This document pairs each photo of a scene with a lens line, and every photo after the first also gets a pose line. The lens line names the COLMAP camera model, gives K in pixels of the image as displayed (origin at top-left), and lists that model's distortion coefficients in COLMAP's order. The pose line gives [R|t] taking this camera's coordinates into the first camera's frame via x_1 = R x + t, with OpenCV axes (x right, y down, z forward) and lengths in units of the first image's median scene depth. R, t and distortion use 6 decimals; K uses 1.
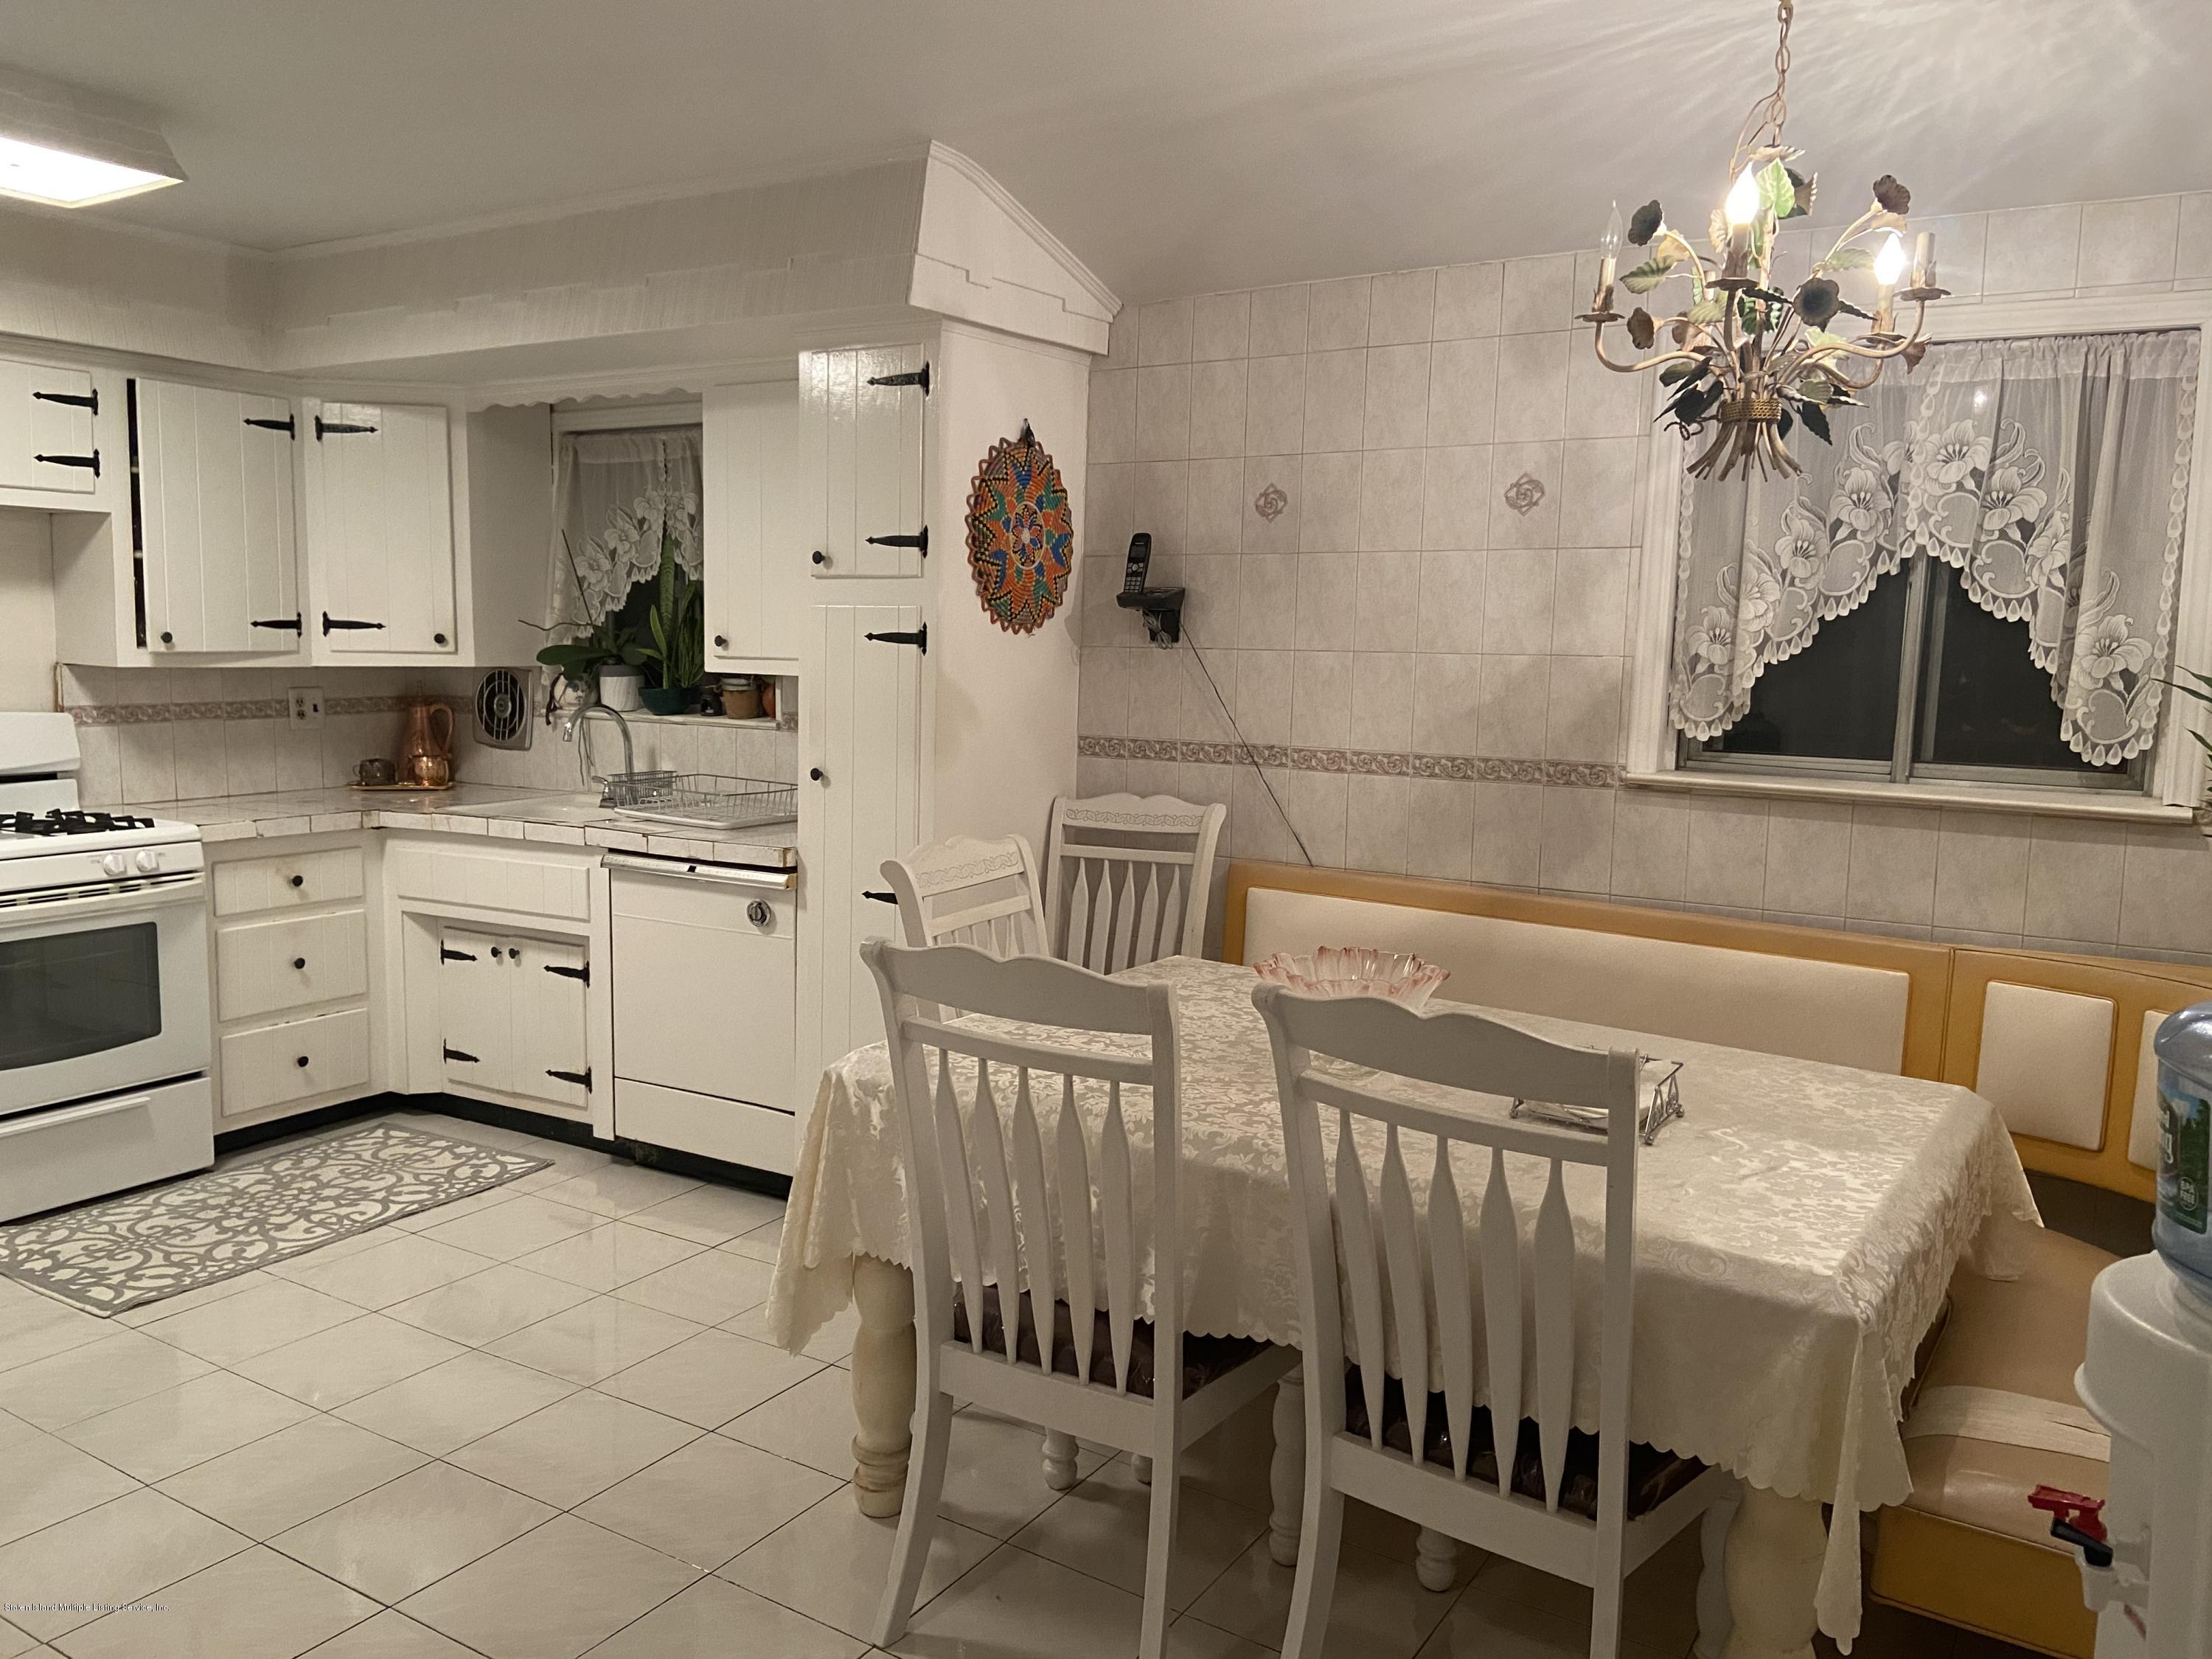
lens RADIAL K [[1683.8, 0, 1094.0], [0, 1683.8, 836.9], [0, 0, 1]] dist [0.099927, -0.099685]
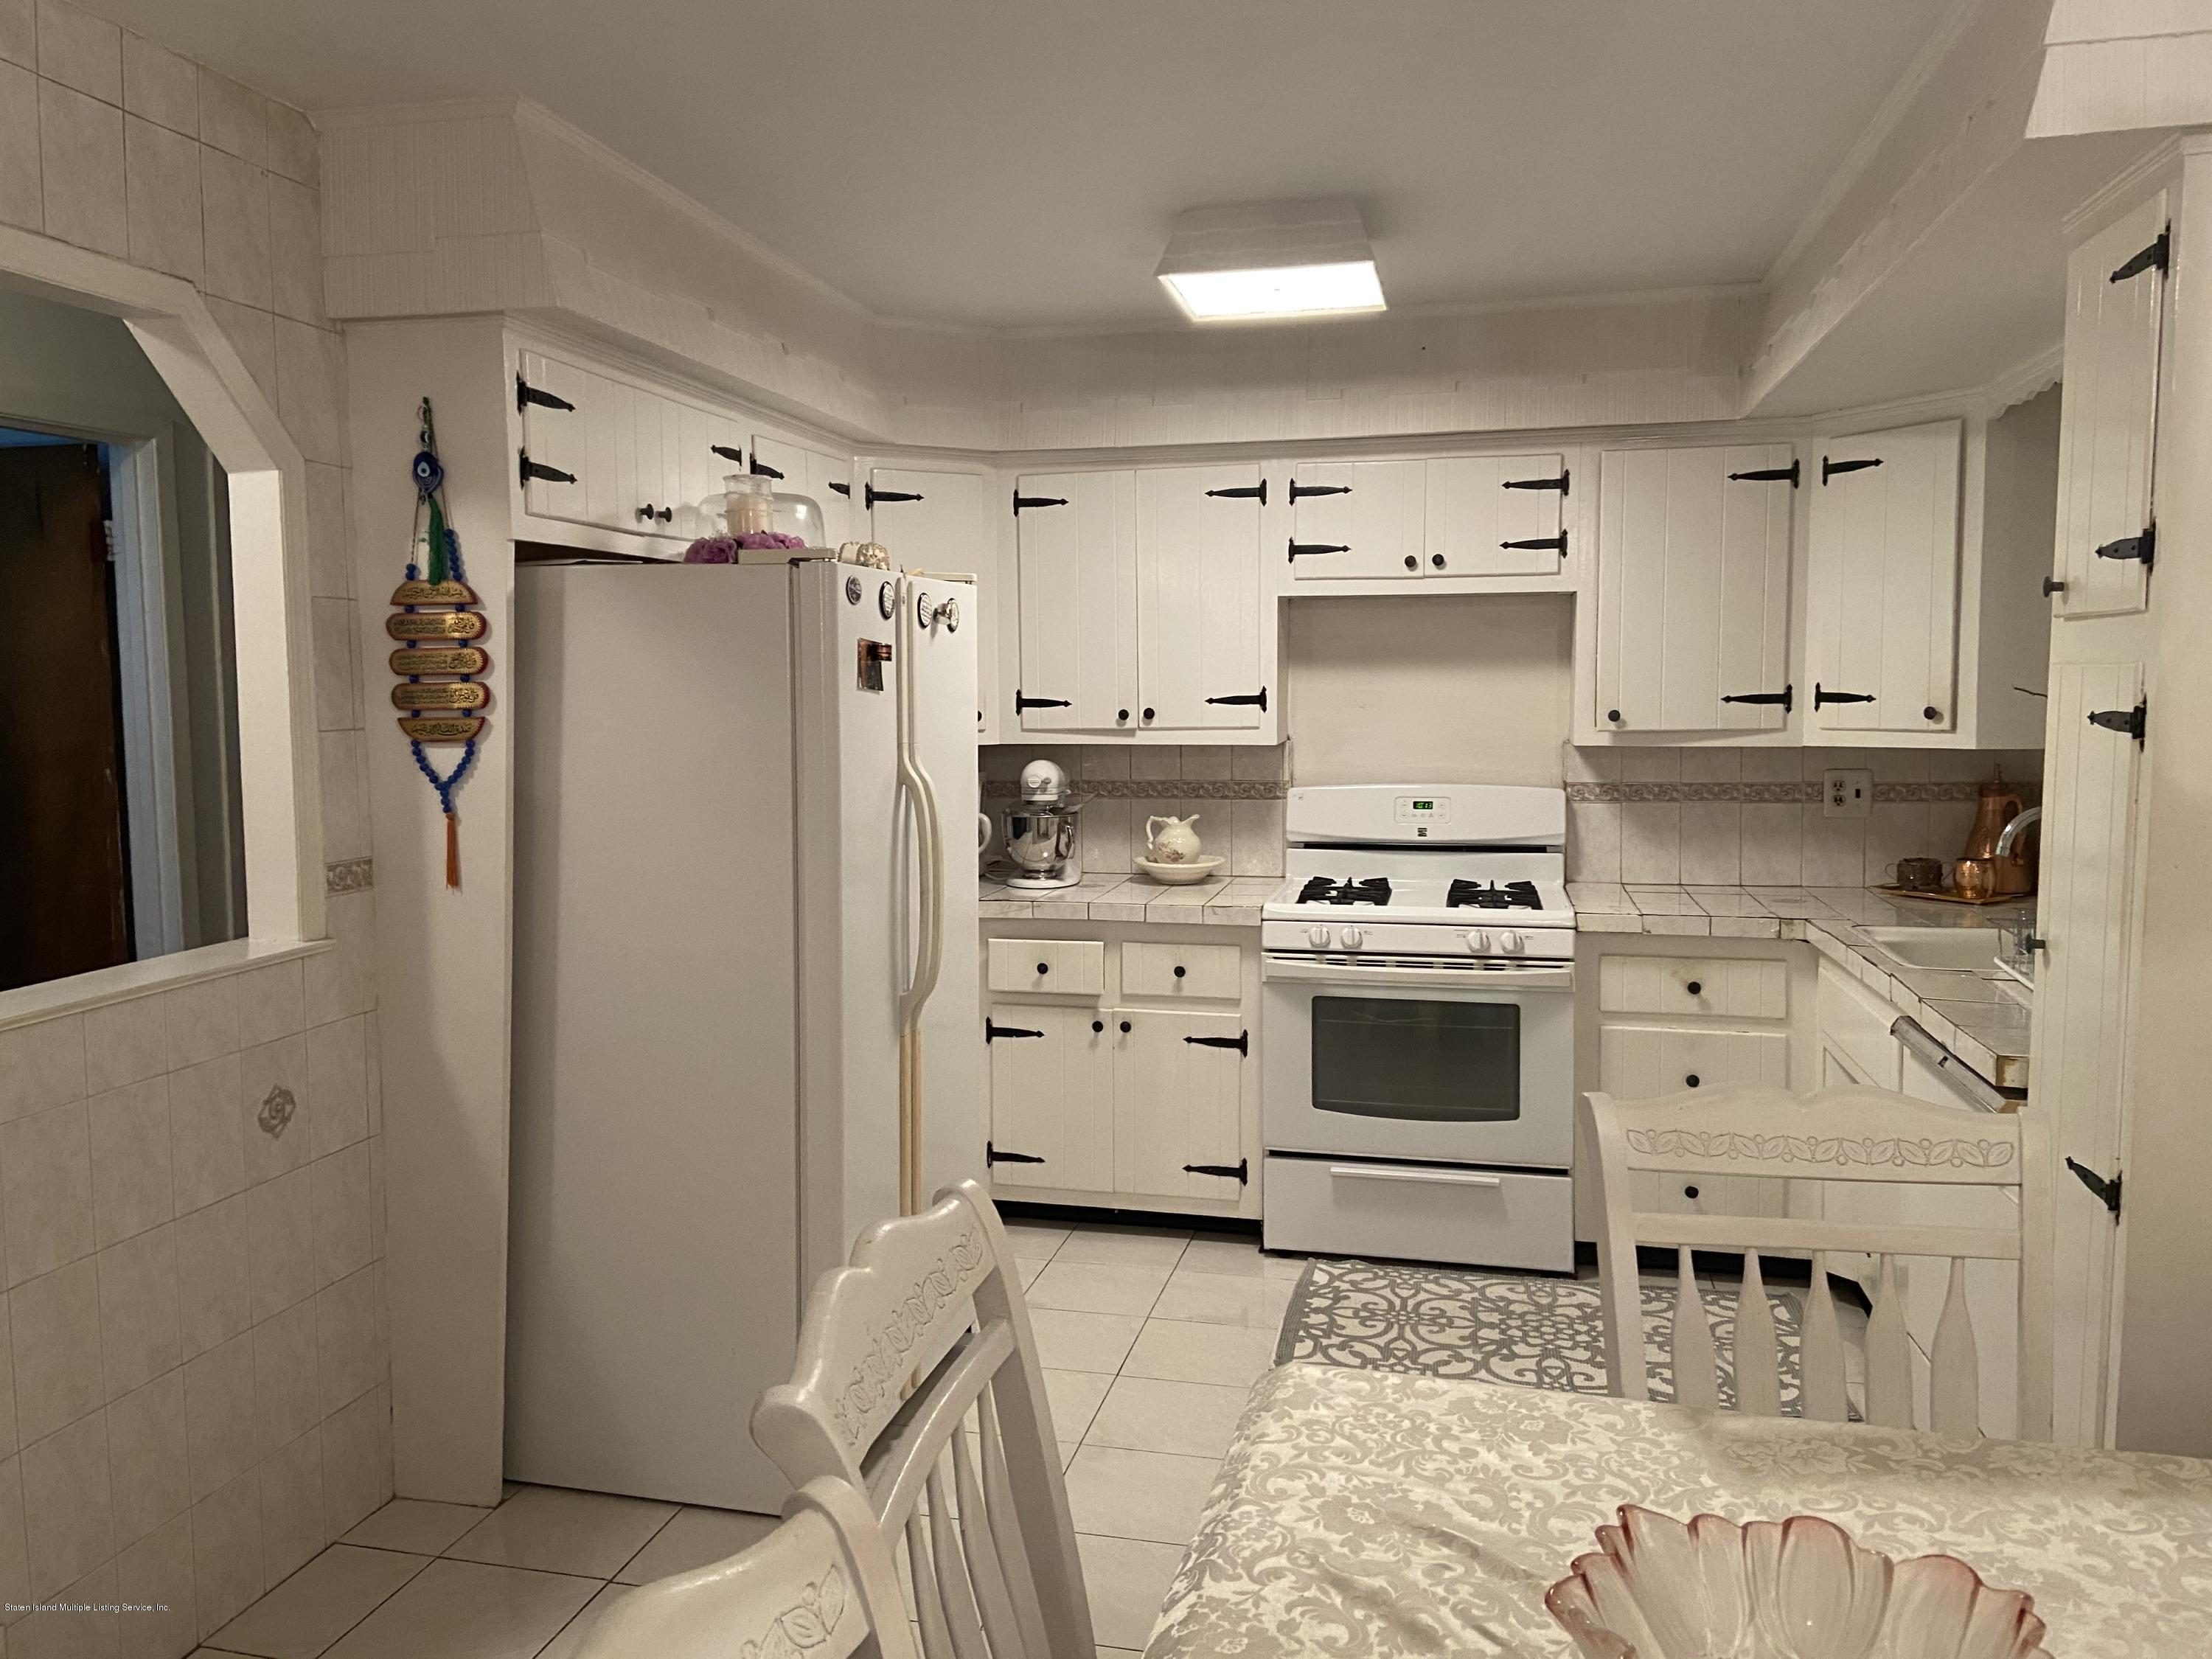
lens RADIAL K [[1683.8, 0, 1093.8], [0, 1683.8, 815.5], [0, 0, 1]] dist [0.099927, -0.099685]
pose [[0.314825, 0.060637, -0.947211, 0.274095], [-0.102115, 0.994329, 0.029714, -0.058852], [0.943641, 0.087369, 0.319231, 0.426483]]
